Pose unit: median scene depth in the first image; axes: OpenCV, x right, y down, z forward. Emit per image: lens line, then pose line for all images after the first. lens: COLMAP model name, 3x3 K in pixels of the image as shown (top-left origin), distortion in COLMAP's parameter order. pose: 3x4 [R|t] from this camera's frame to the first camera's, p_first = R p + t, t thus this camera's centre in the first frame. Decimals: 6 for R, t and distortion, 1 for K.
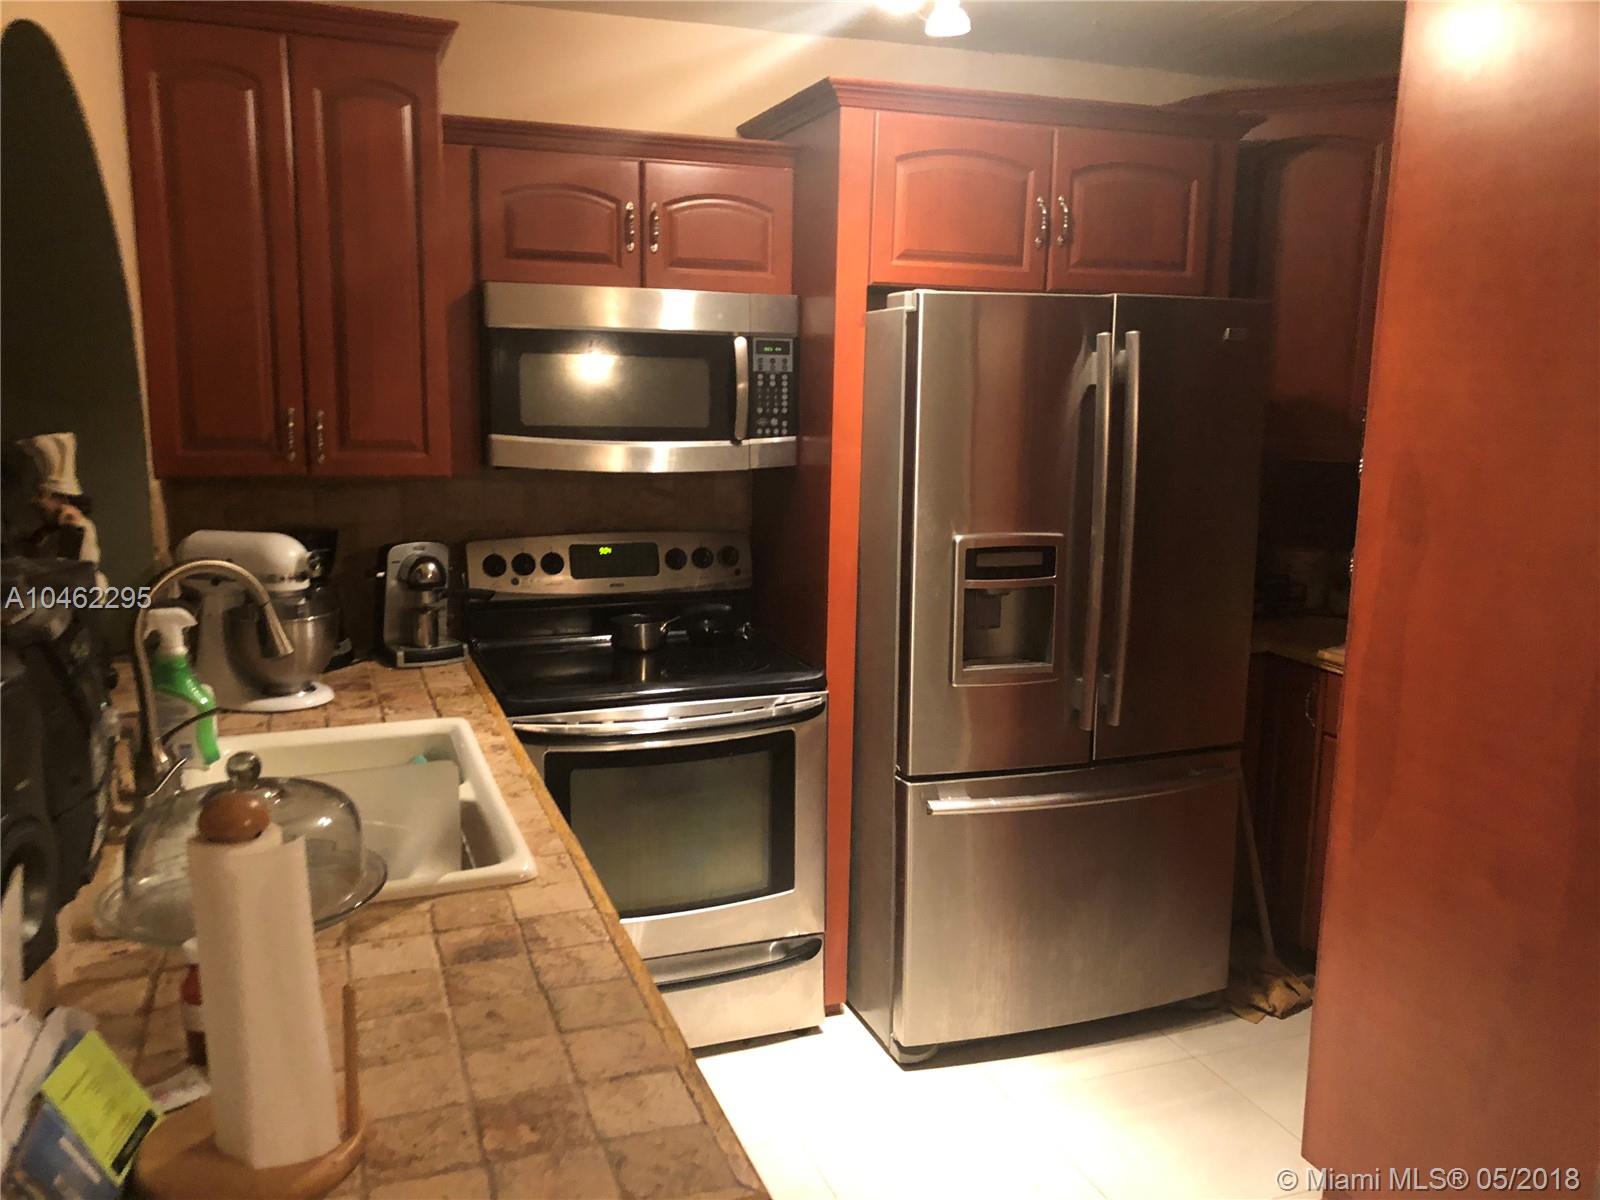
lens RADIAL K [[1305.4, 0, 813.2], [0, 1305.4, 608.3], [0, 0, 1]] dist [0.068824, -0.073069]
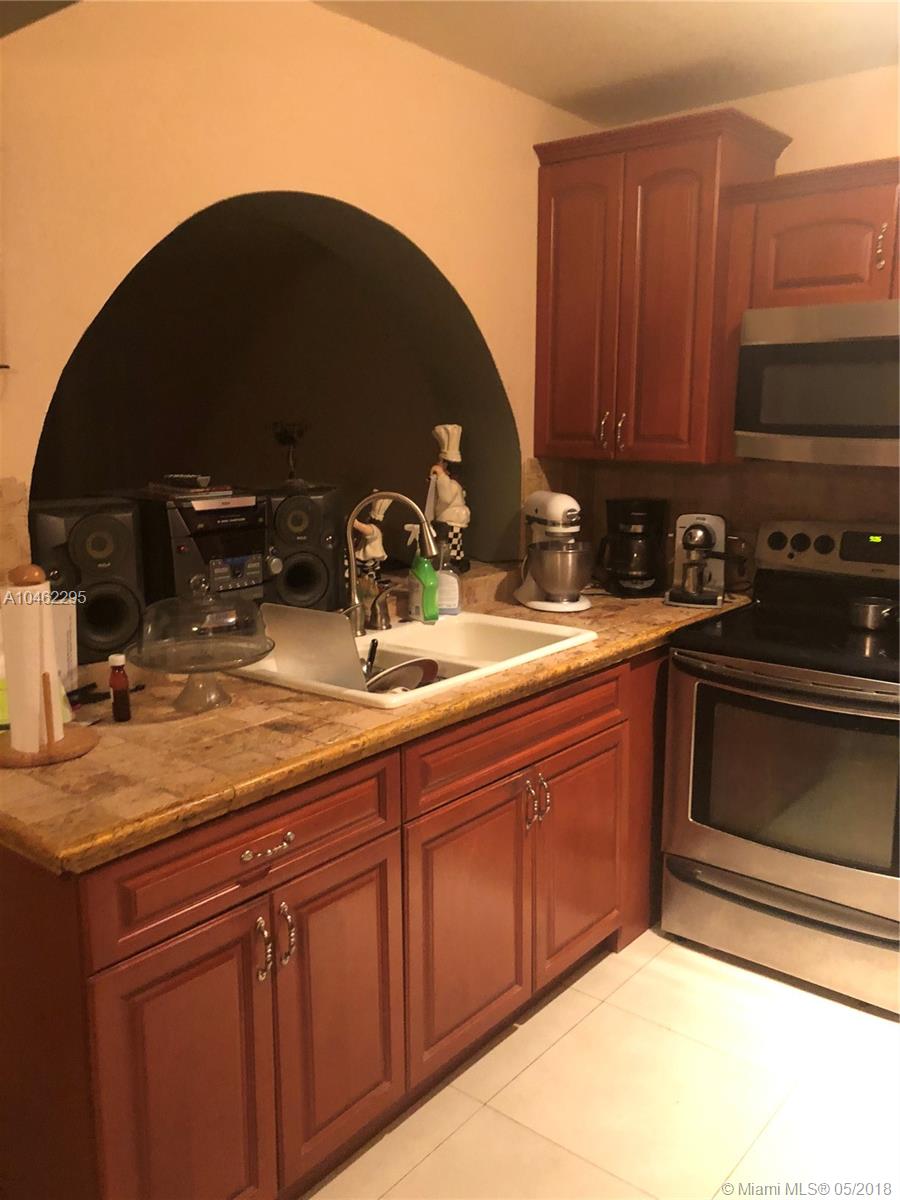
lens RADIAL K [[979.0, 0, 455.9], [0, 979.0, 596.4], [0, 0, 1]] dist [0.068824, -0.073069]
pose [[0.499418, 0.142927, -0.854490, 0.466721], [-0.146875, 0.985989, 0.079078, -0.011319], [0.853820, 0.086010, 0.513413, 0.303302]]
